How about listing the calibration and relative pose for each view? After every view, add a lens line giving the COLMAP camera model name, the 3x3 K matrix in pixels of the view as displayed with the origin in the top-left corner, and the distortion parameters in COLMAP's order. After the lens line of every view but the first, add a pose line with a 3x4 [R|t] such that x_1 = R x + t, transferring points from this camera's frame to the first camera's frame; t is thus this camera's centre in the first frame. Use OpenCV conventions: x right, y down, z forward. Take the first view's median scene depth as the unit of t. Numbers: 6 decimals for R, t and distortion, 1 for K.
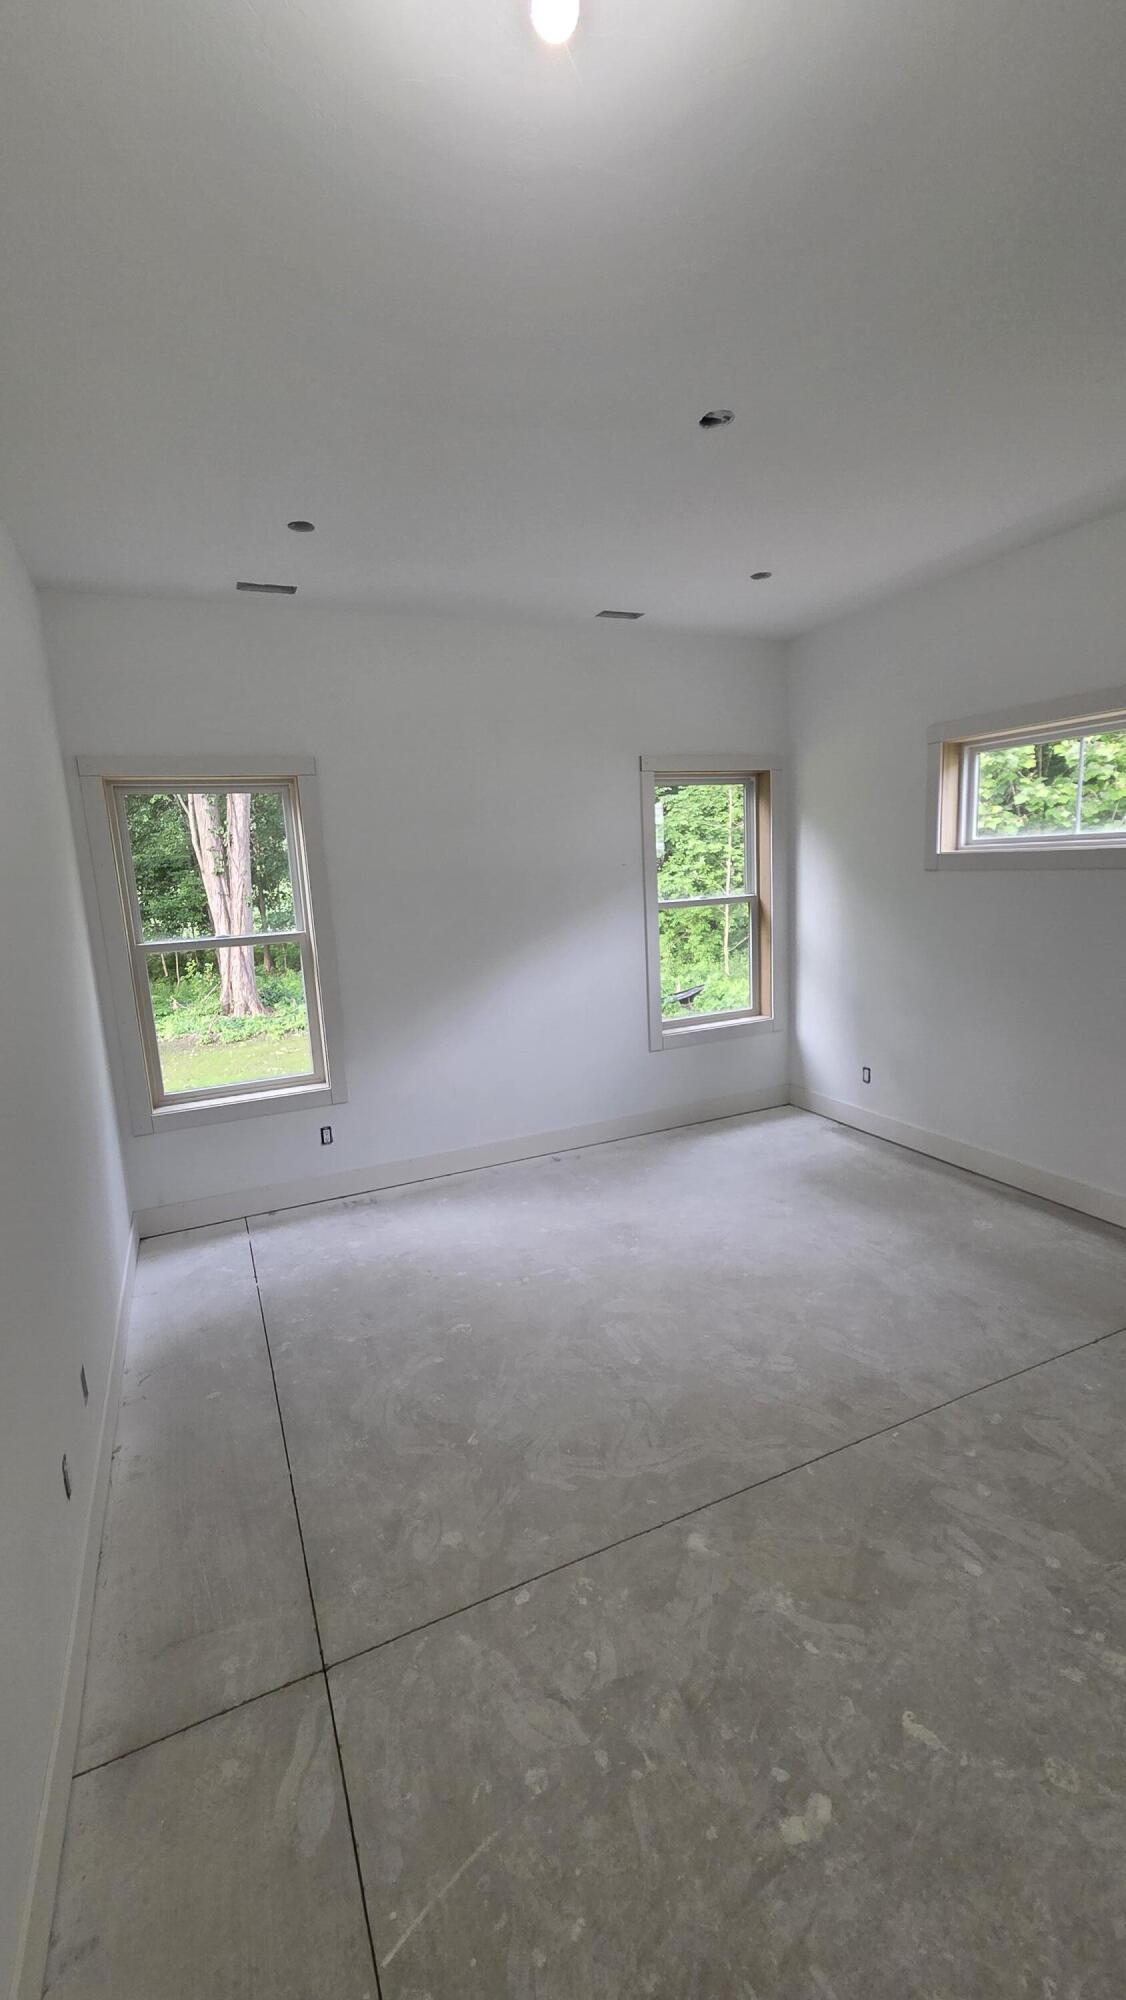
lens RADIAL K [[821.6, 0, 559.7], [0, 821.6, 1010.8], [0, 0, 1]] dist [0.000922, 0.000644]
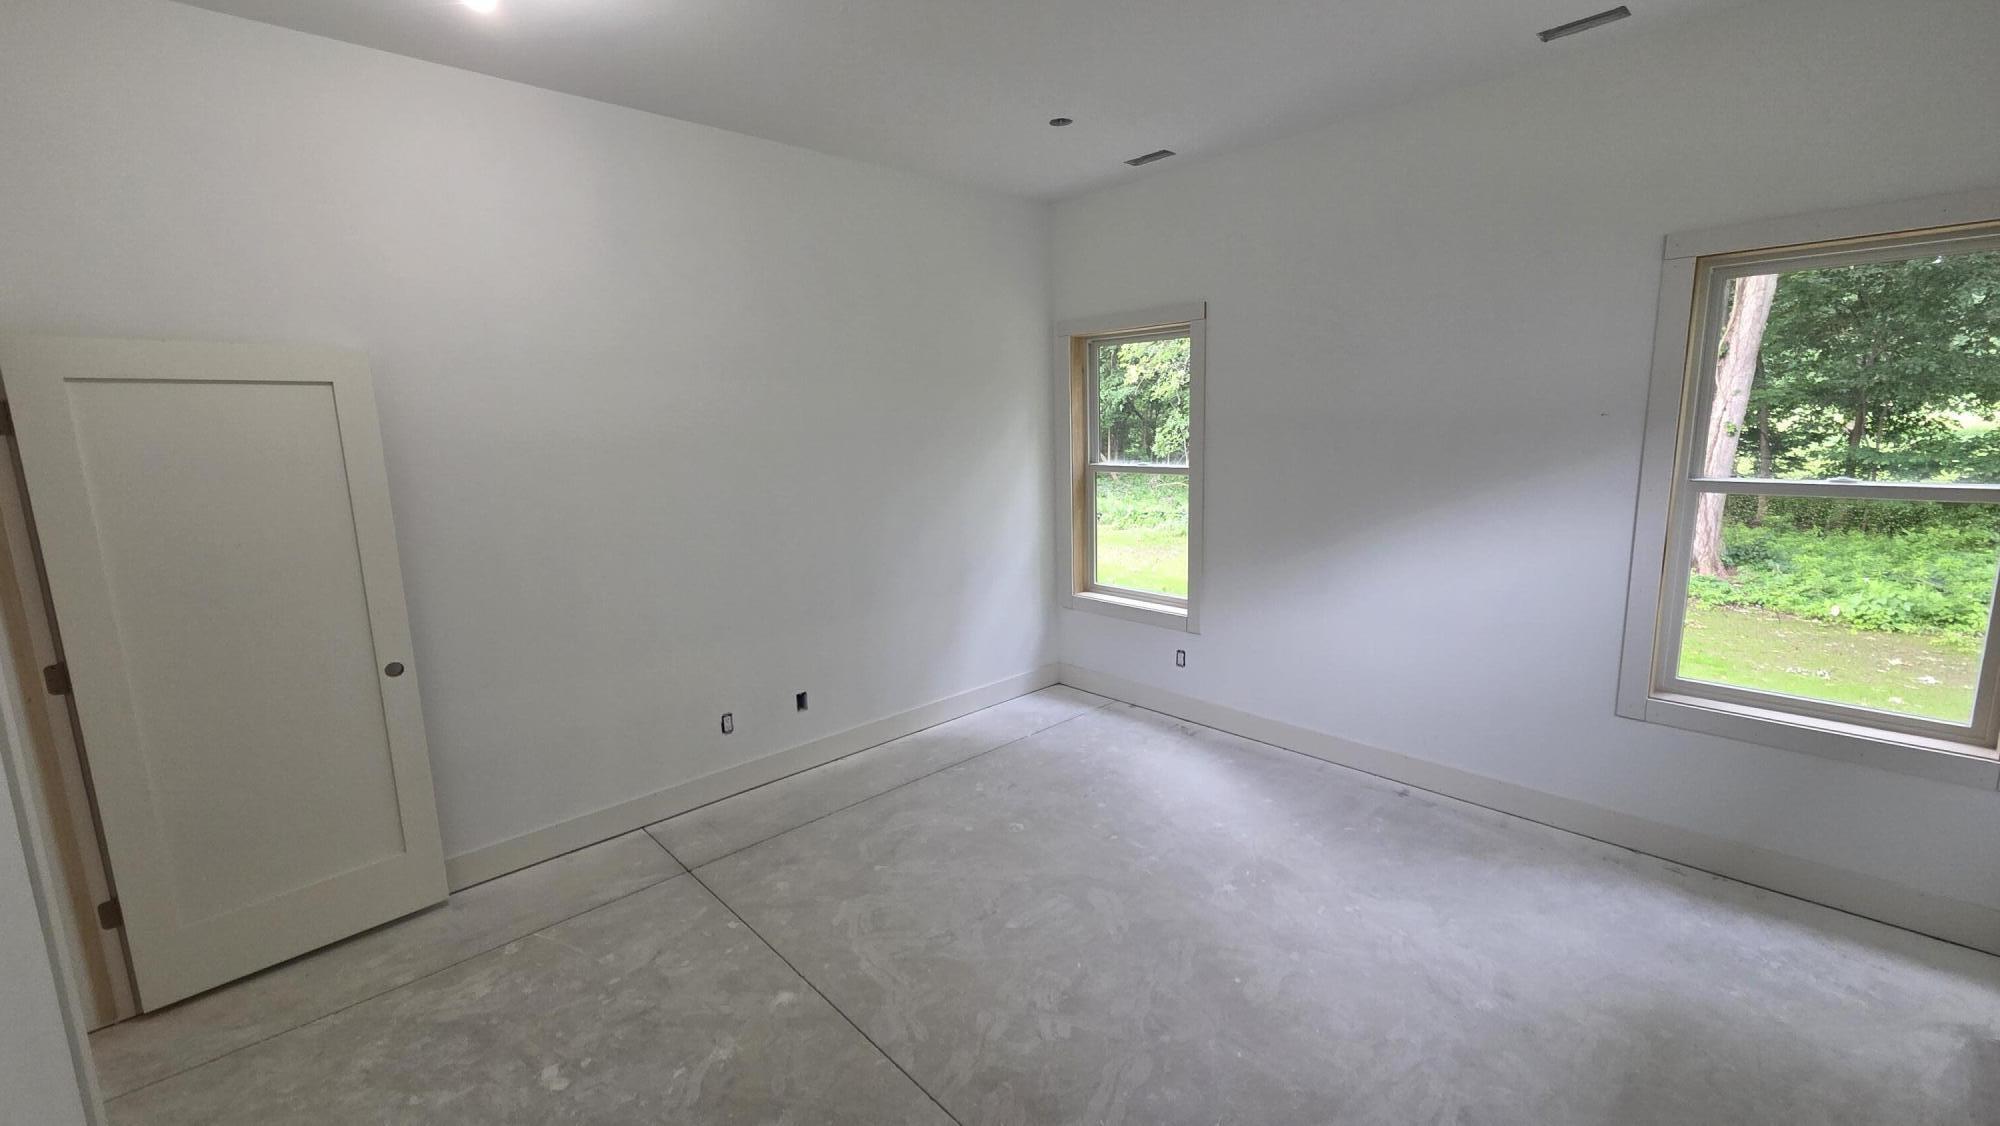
lens RADIAL K [[821.6, 0, 1000.0], [0, 821.6, 563.0], [0, 0, 1]] dist [0.000922, 0.000644]
pose [[0.323222, 0.207593, -0.923273, 1.102147], [-0.162107, 0.973367, 0.162105, -0.191498], [0.932335, 0.097273, 0.348266, 0.720493]]
